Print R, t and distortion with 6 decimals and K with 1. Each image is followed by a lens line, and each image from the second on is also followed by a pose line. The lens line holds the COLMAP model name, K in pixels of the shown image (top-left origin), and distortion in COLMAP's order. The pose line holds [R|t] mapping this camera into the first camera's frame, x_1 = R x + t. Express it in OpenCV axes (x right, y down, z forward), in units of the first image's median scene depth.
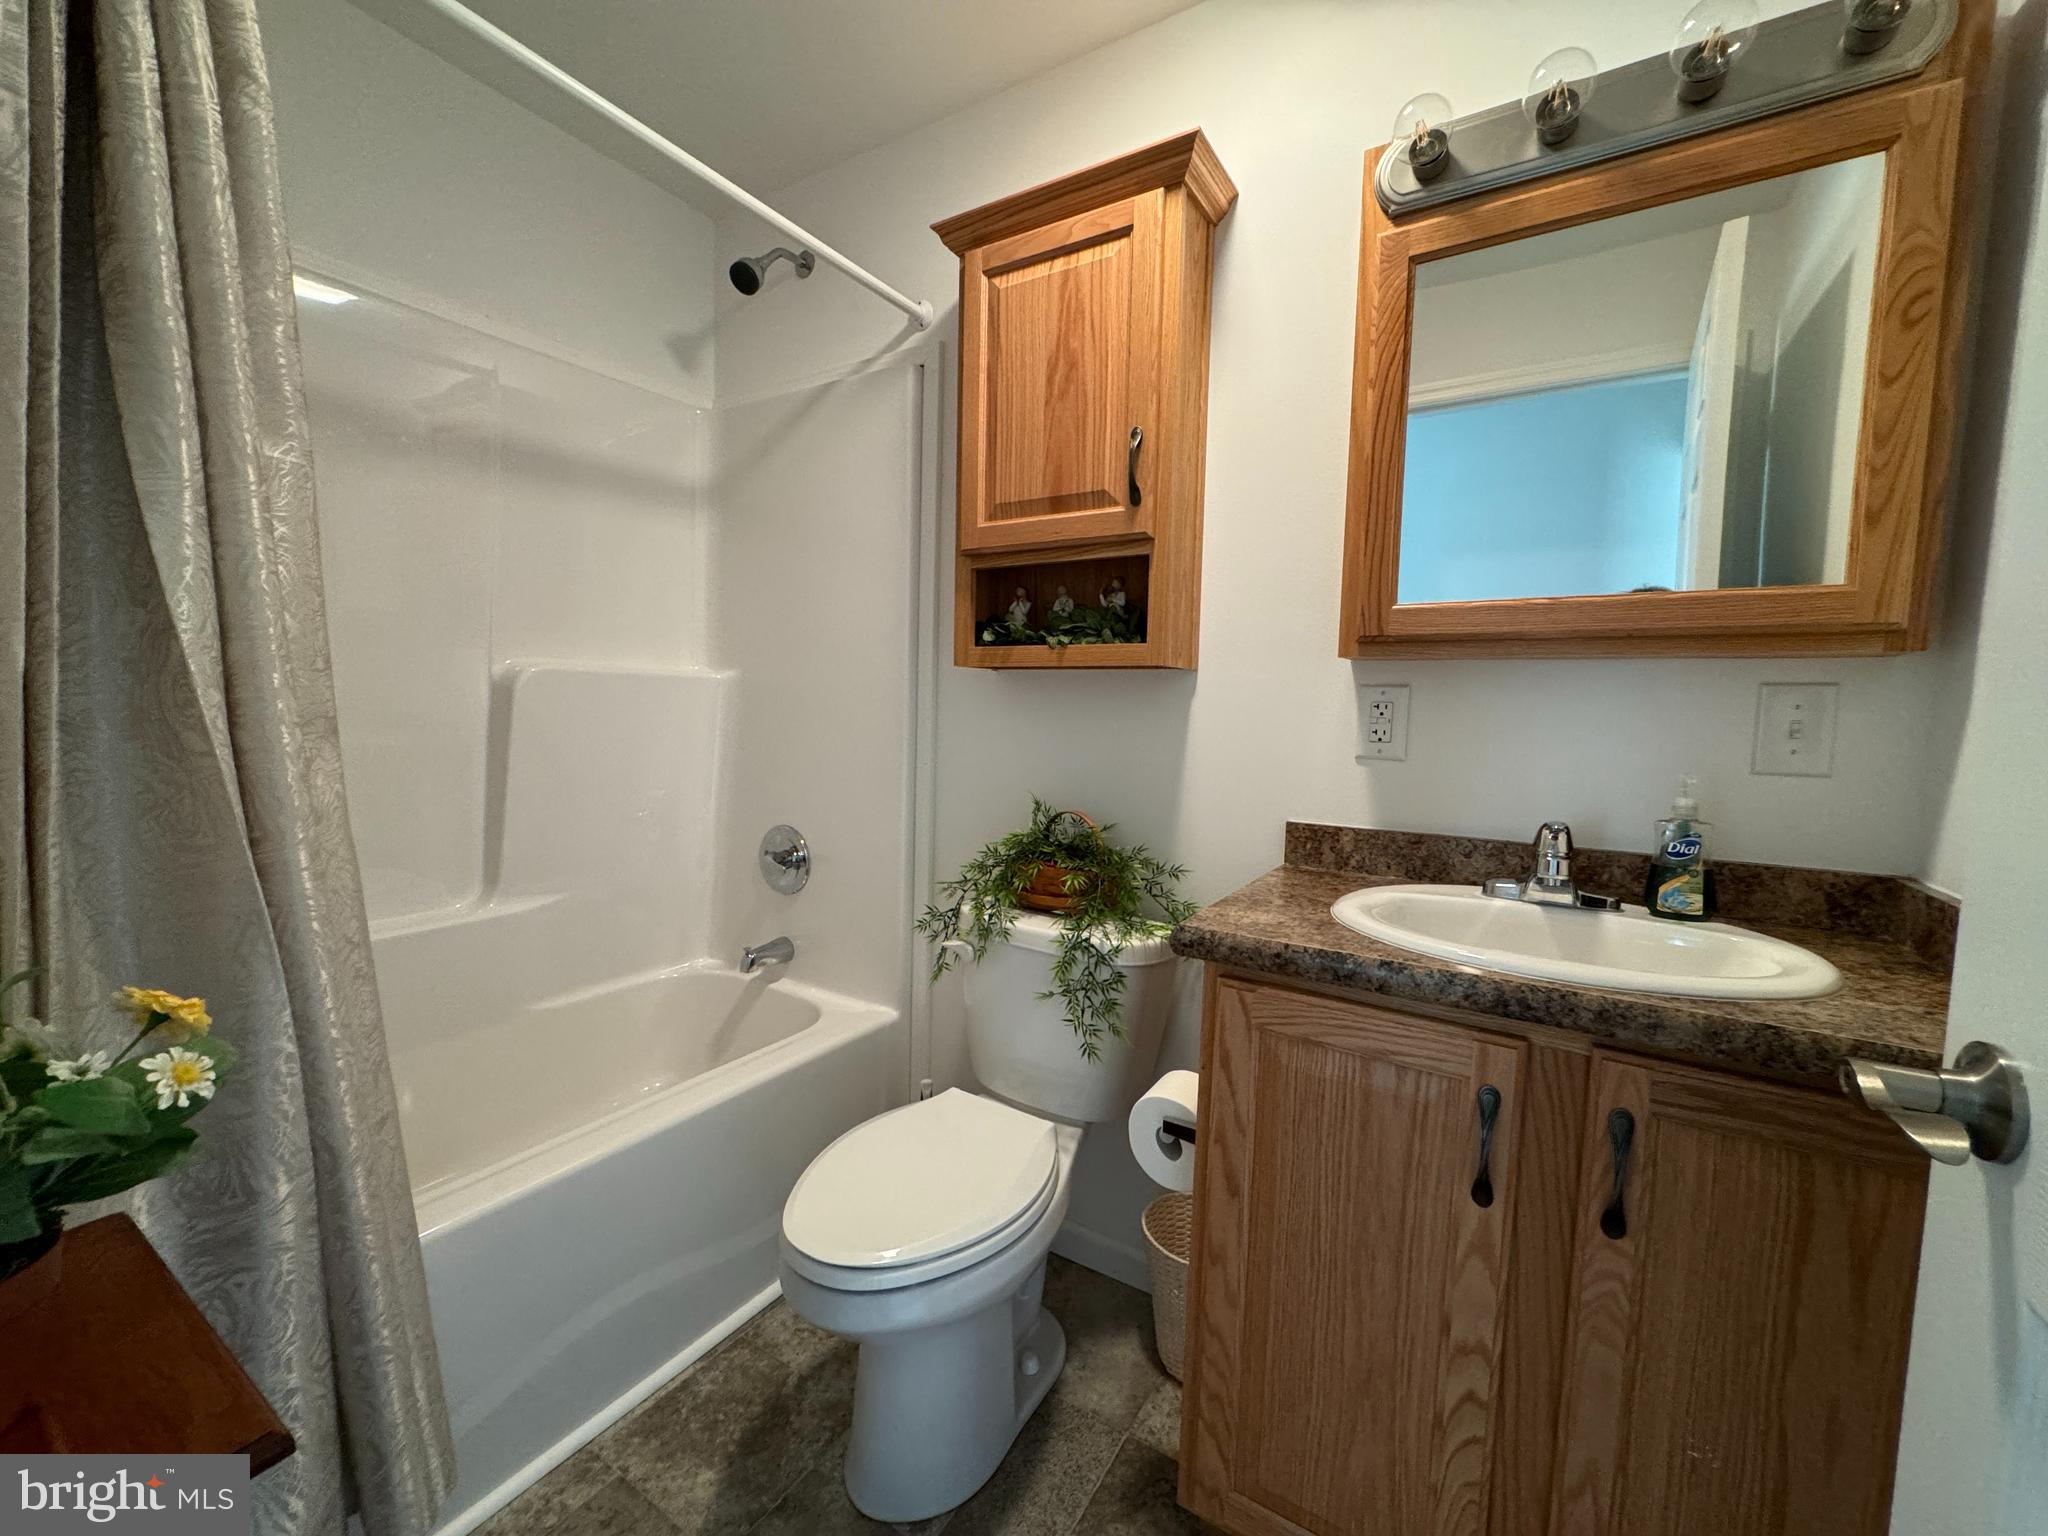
lens RADIAL K [[817.0, 0, 1024.5], [0, 817.0, 763.5], [0, 0, 1]] dist [0.002803, -0.001106]
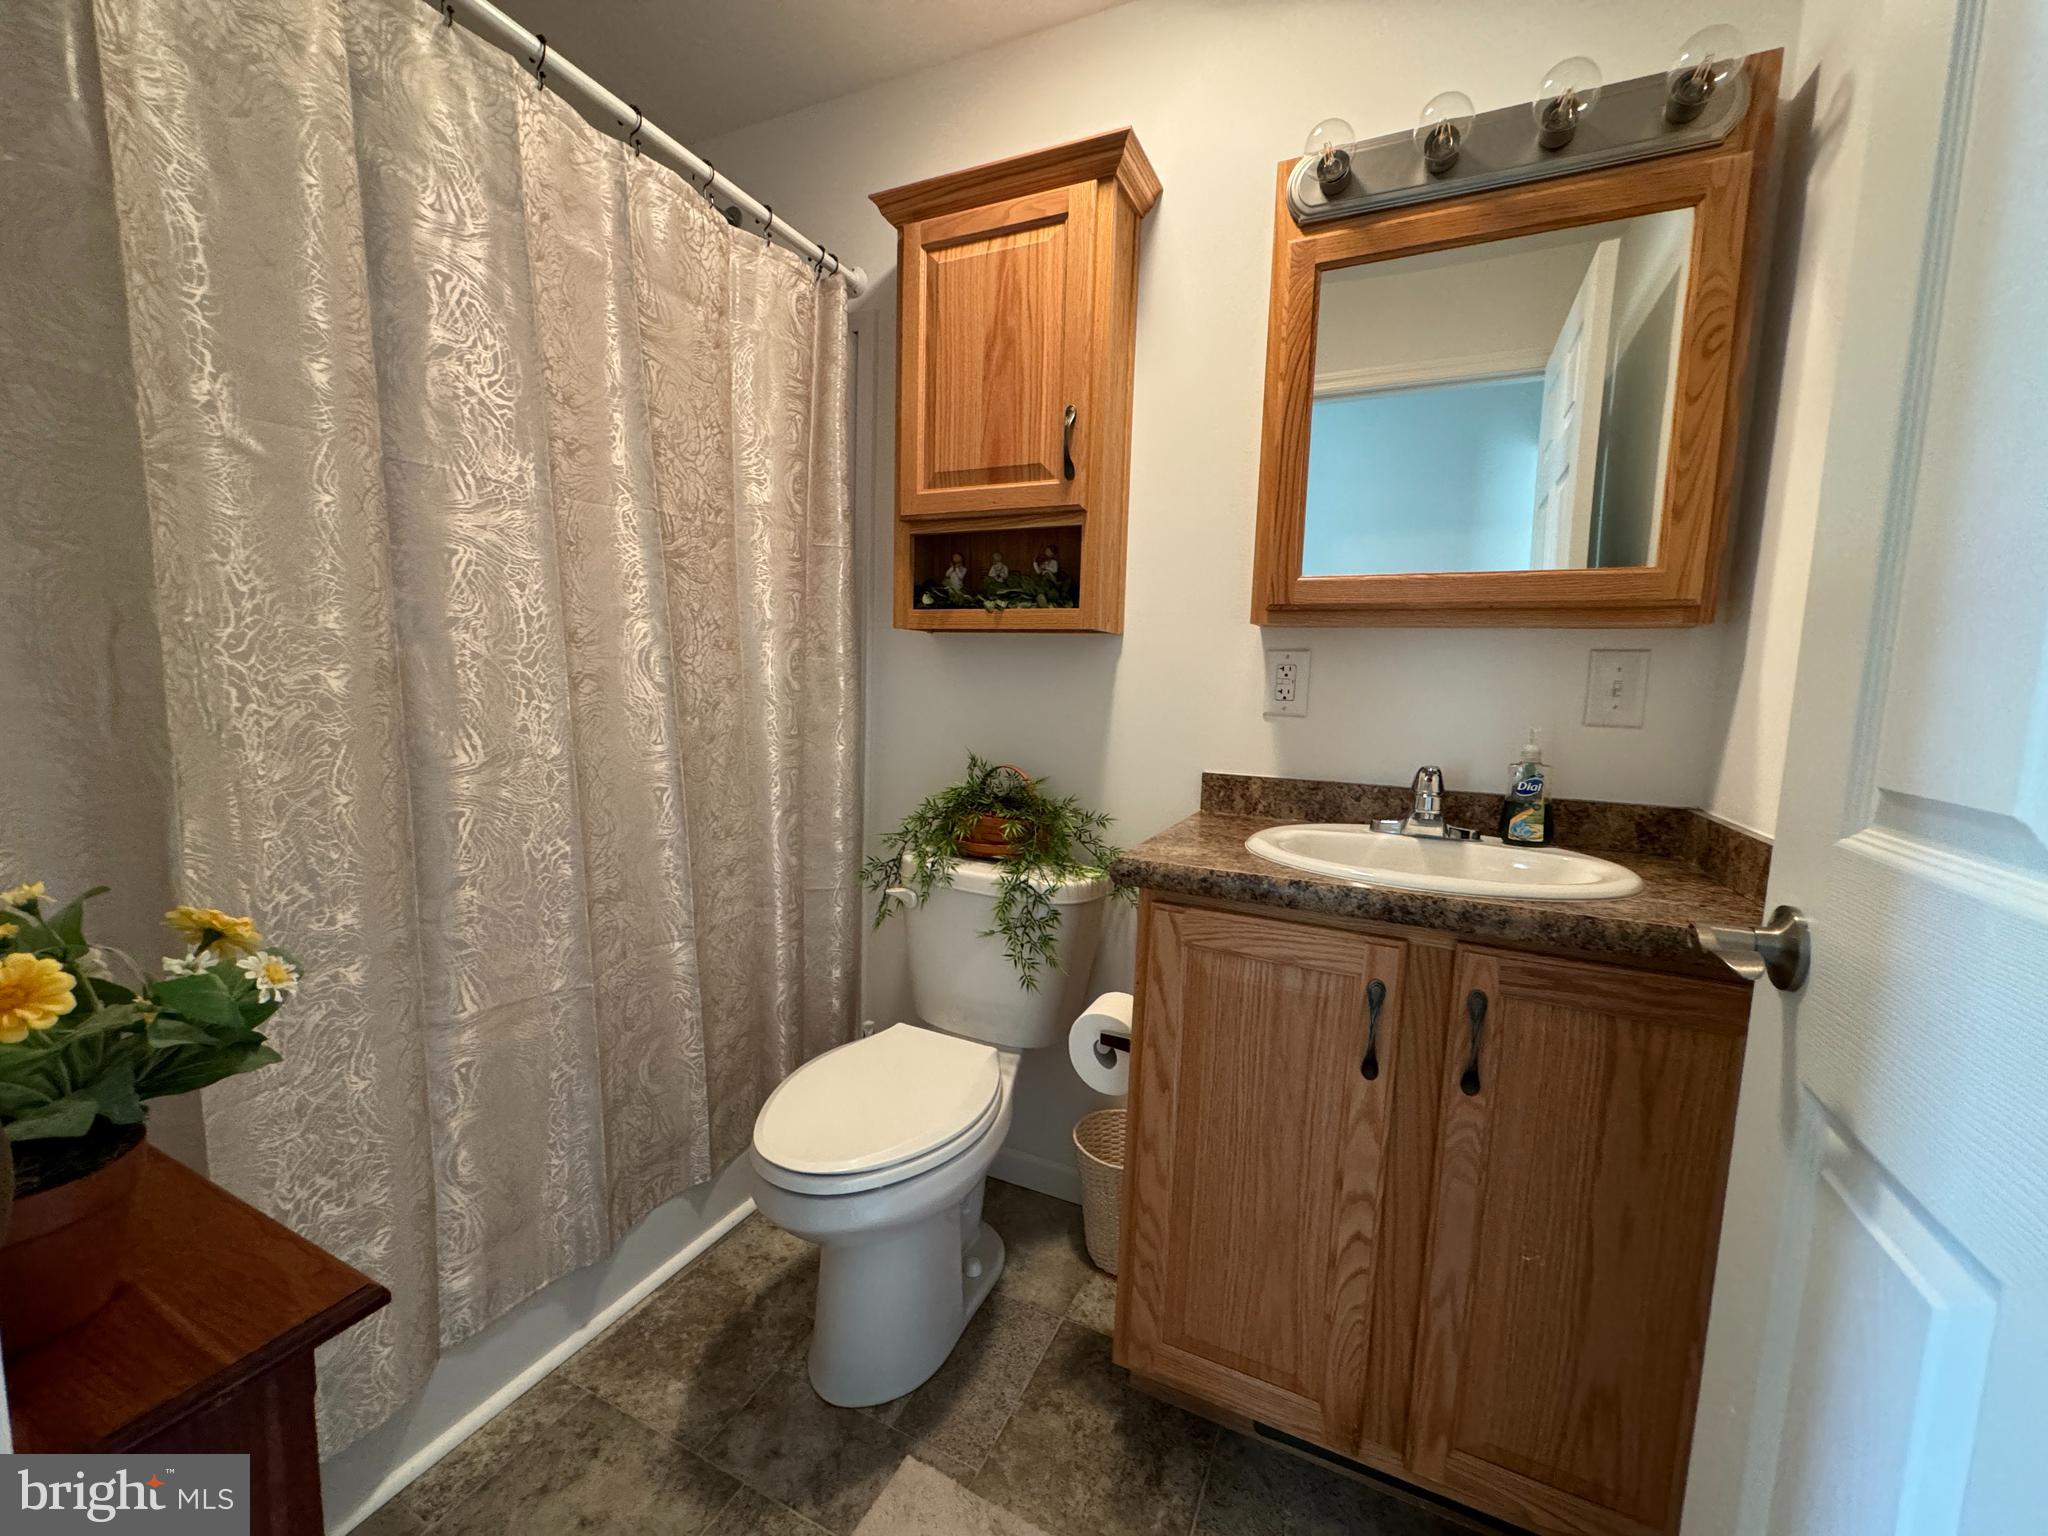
lens RADIAL K [[817.0, 0, 1025.3], [0, 817.0, 762.9], [0, 0, 1]] dist [0.002803, -0.001106]
pose [[0.992722, -0.005473, 0.120302, -0.063990], [0.001331, 0.999405, 0.034480, 0.024474], [-0.120419, -0.034069, 0.992138, -0.087581]]
